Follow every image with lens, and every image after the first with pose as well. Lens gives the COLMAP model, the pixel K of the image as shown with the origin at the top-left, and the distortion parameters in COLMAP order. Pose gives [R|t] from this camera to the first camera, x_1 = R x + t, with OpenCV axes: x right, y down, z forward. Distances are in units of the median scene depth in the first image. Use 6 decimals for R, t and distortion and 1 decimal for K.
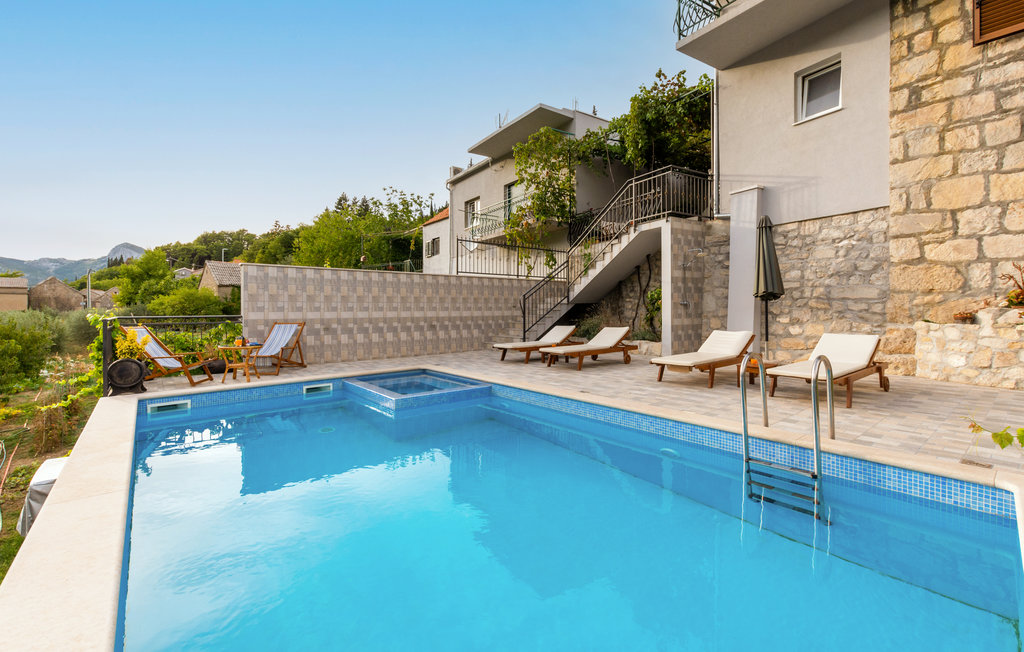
lens RADIAL K [[441.2, 0, 512.0], [0, 441.2, 326.0], [0, 0, 1]] dist [0.000583, -0.000531]
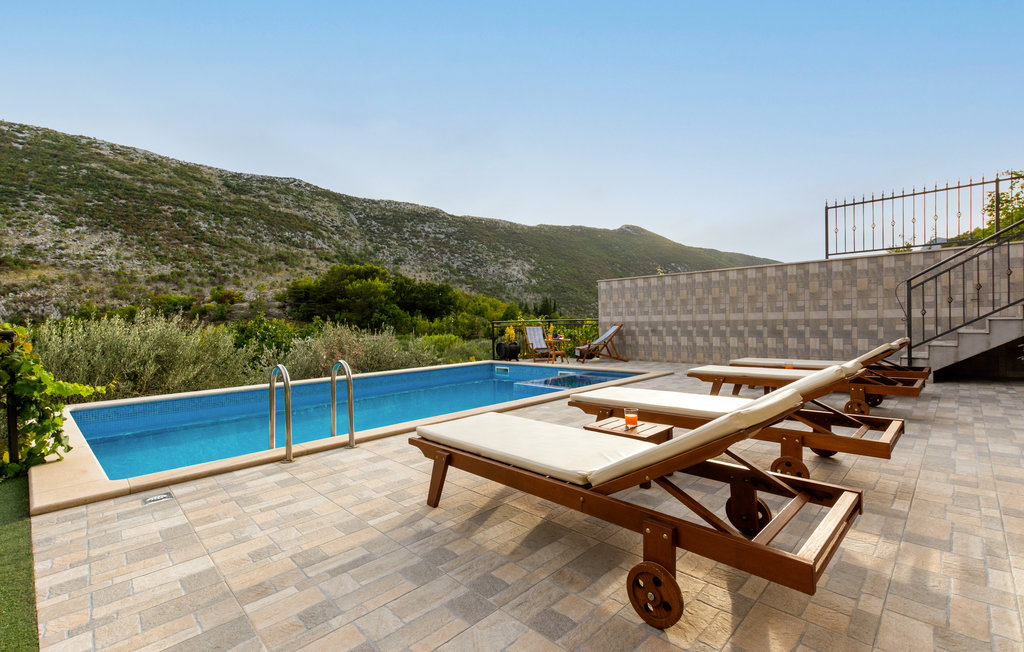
lens RADIAL K [[441.2, 0, 512.0], [0, 441.2, 326.0], [0, 0, 1]] dist [0.000583, -0.000531]
pose [[0.069439, 0.020804, -0.997369, 0.591563], [-0.010442, 0.999743, 0.020127, -0.021231], [0.997532, 0.009017, 0.069638, 0.503828]]
